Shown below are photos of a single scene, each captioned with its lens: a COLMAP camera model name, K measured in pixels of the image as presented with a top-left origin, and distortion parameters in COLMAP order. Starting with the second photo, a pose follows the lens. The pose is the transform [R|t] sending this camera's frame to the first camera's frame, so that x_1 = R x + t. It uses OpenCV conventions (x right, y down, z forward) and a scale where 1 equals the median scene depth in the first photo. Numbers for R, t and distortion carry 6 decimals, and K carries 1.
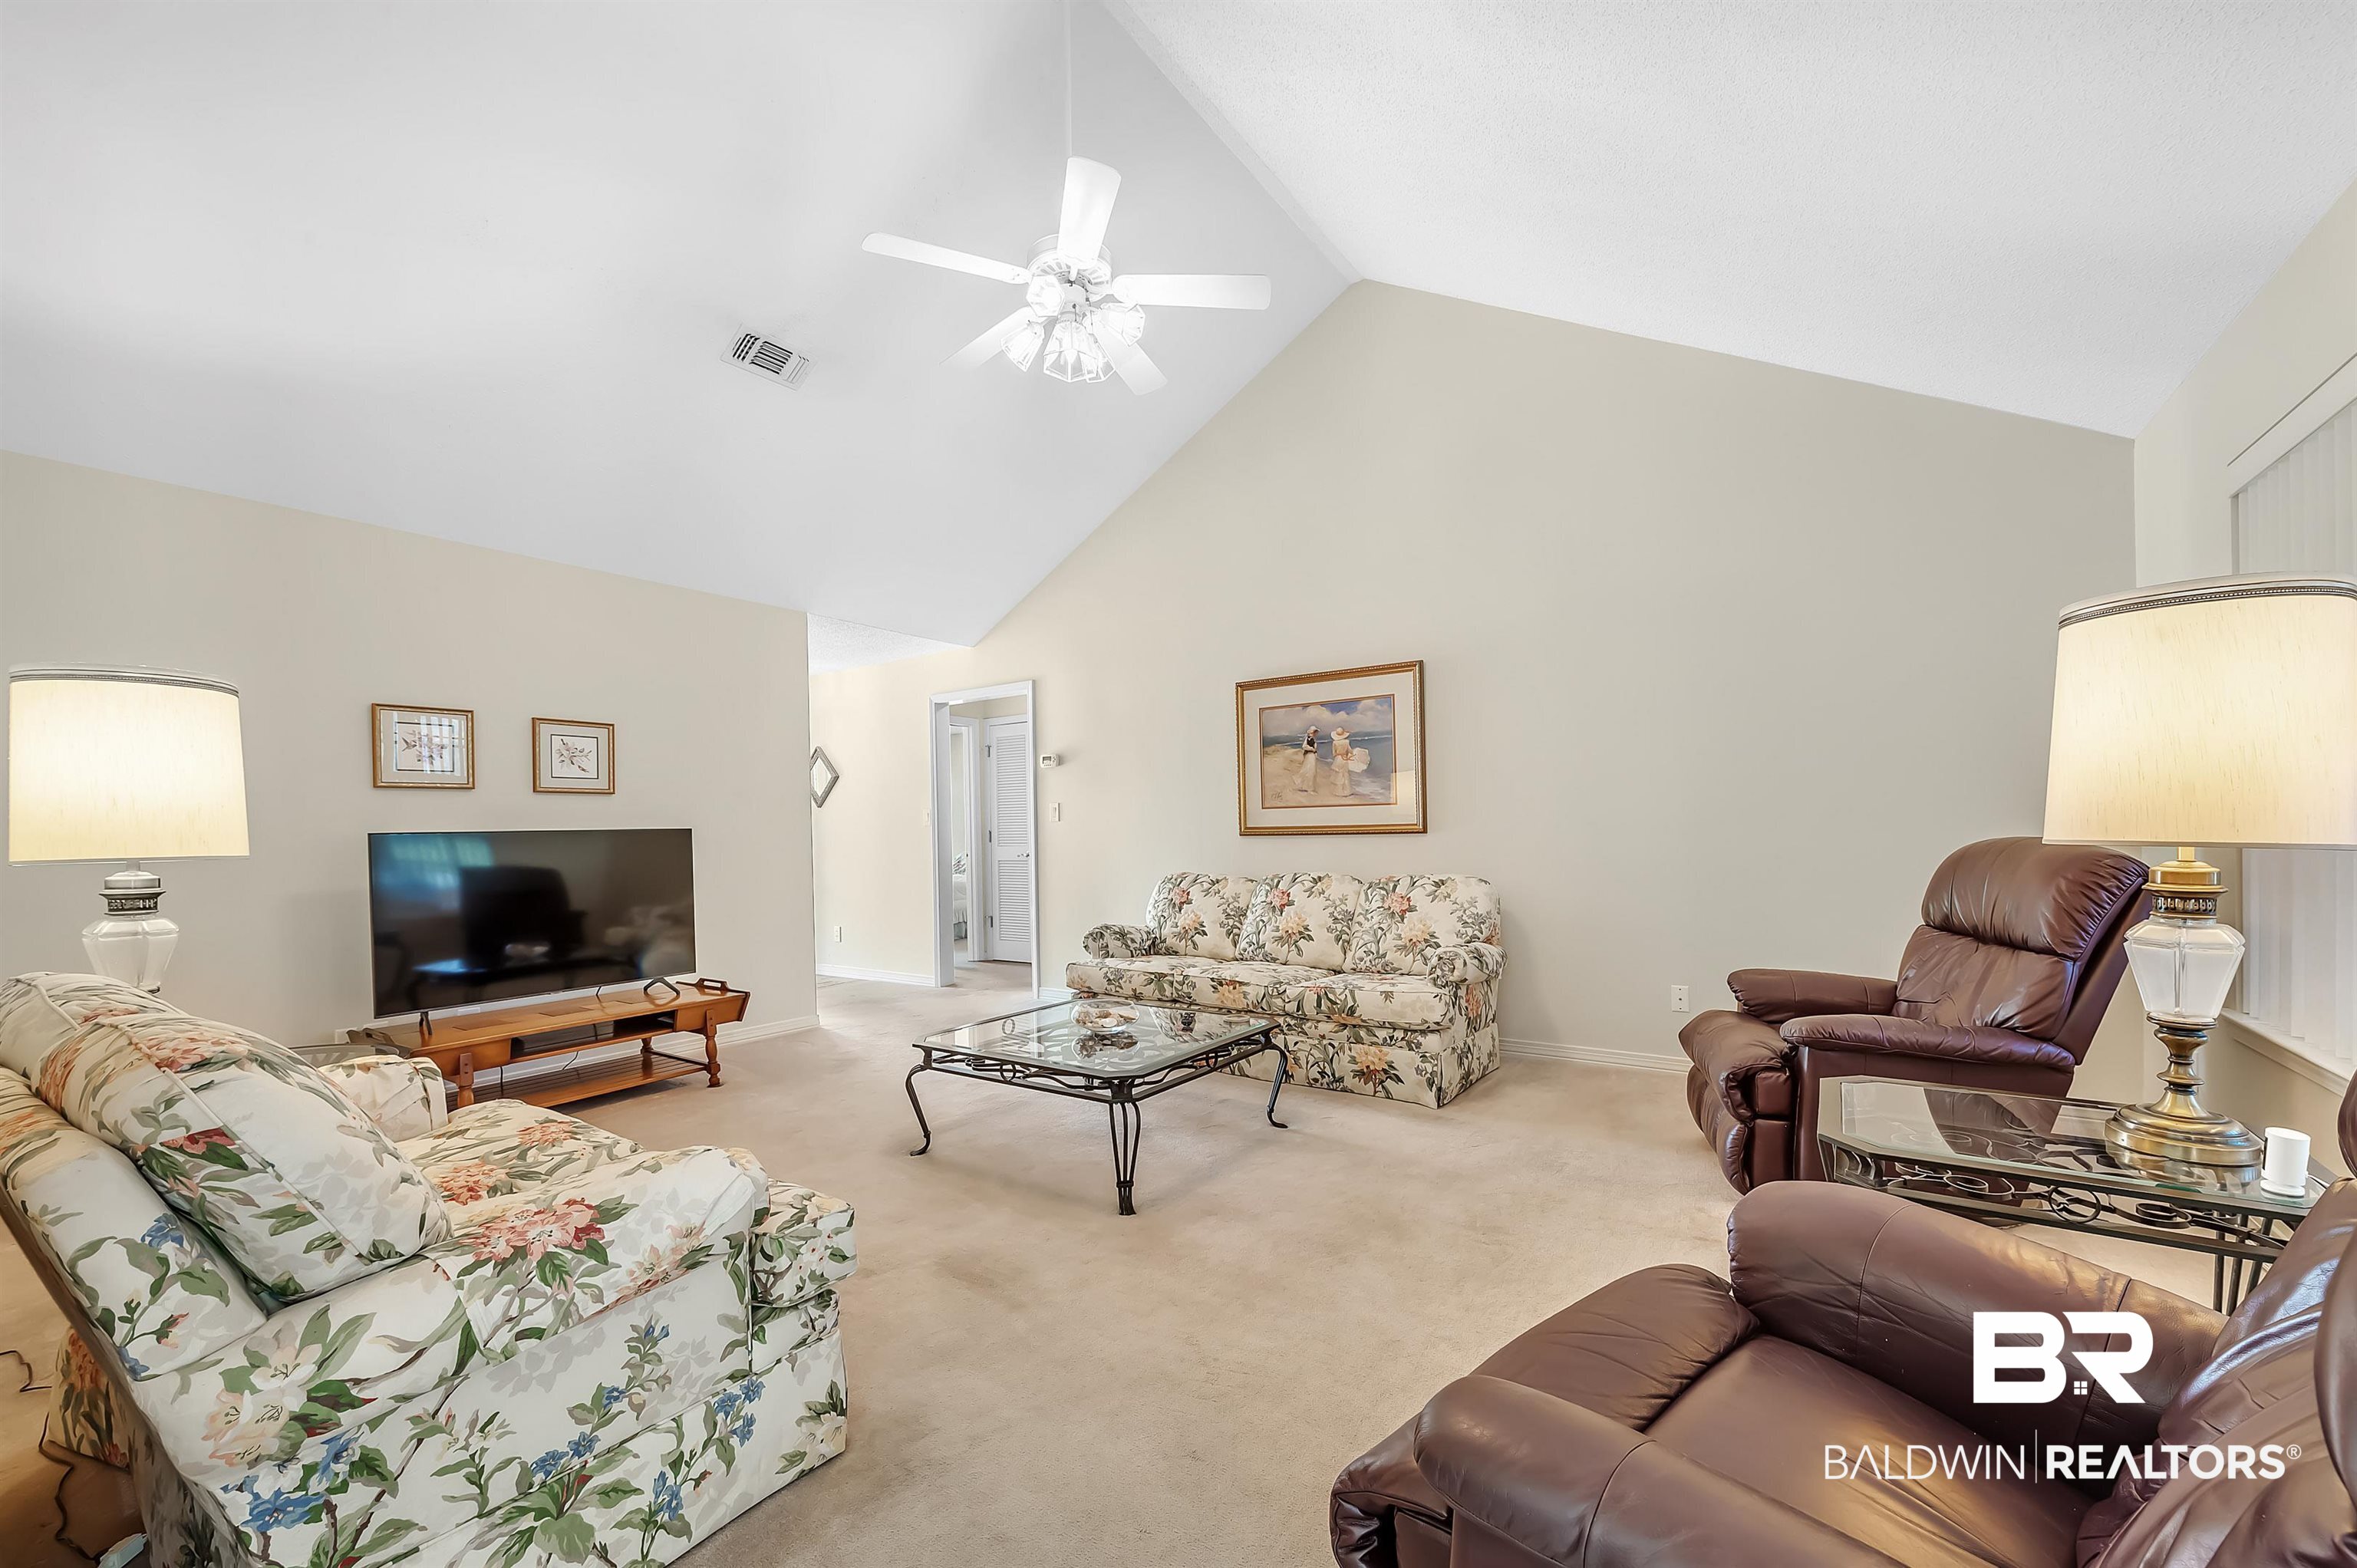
lens RADIAL K [[946.1, 0, 1176.1], [0, 946.1, 796.9], [0, 0, 1]] dist [-0.014498, -0.000636]
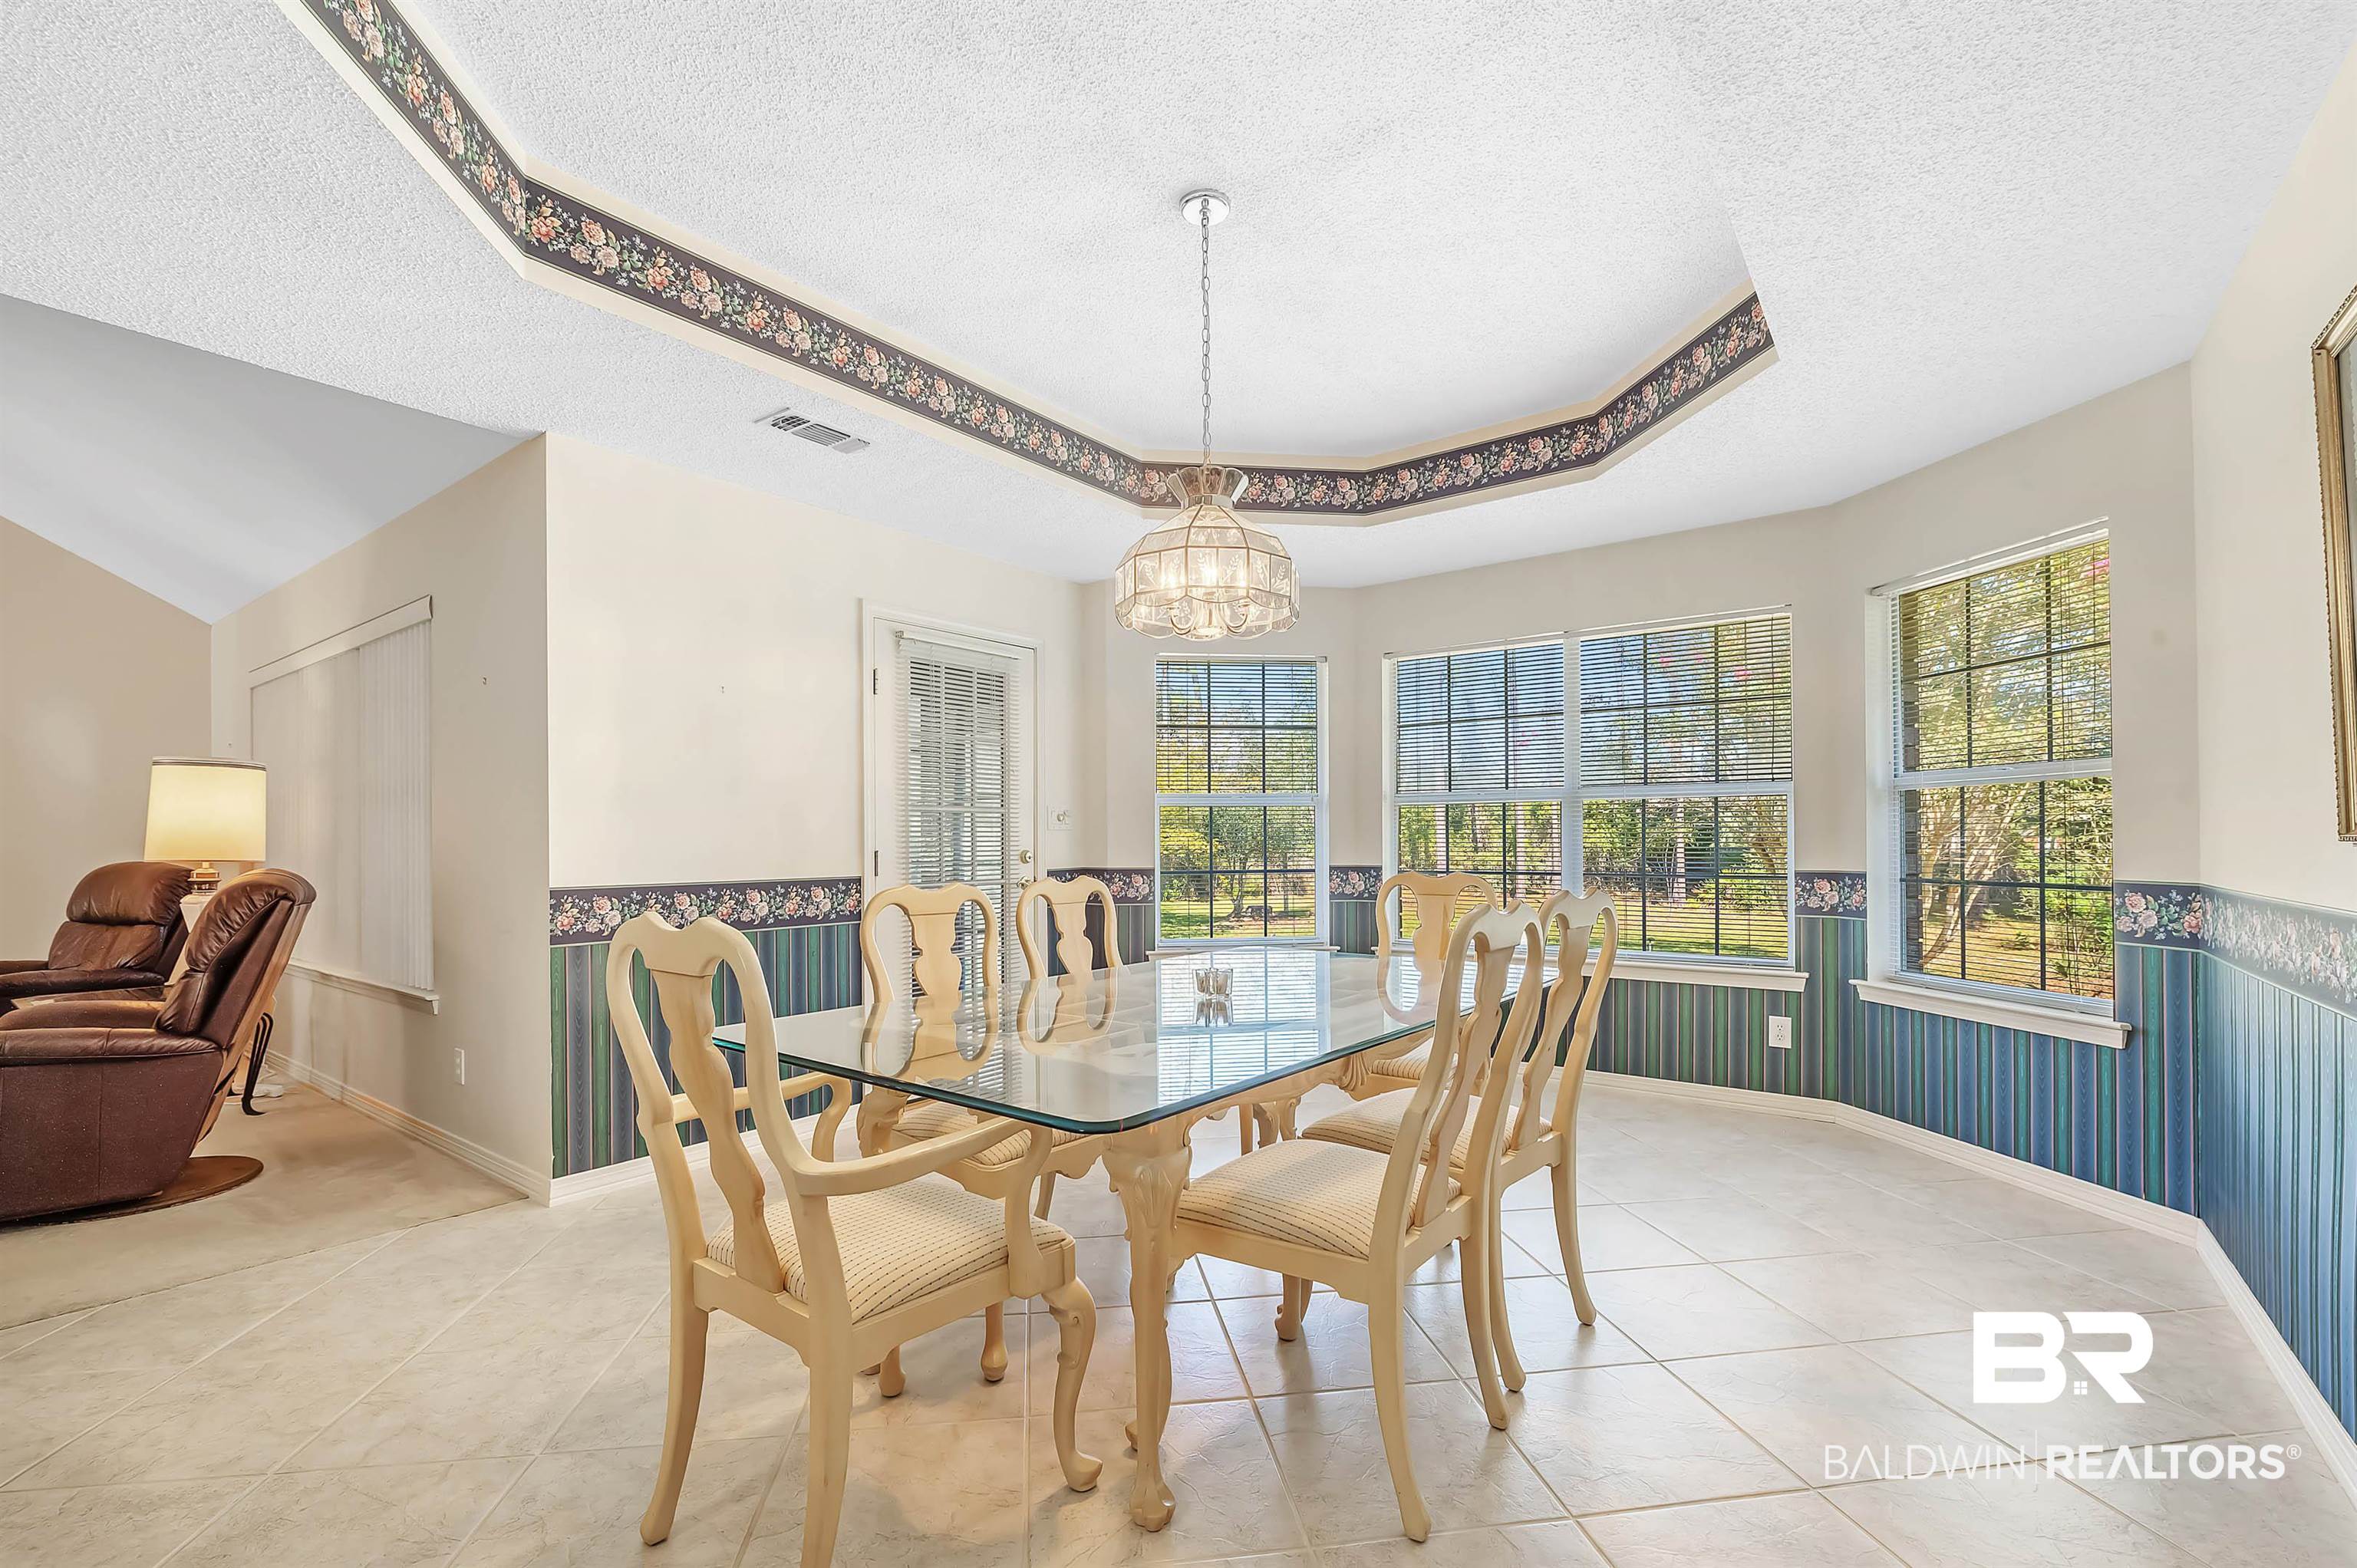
lens RADIAL K [[1028.7, 0, 1170.6], [0, 1028.7, 844.7], [0, 0, 1]] dist [-0.001695, -0.000125]
pose [[0.051429, -0.004861, 0.998665, -0.962495], [-0.012412, 0.999908, 0.005507, -0.025580], [-0.998600, -0.012678, 0.051364, -1.085679]]
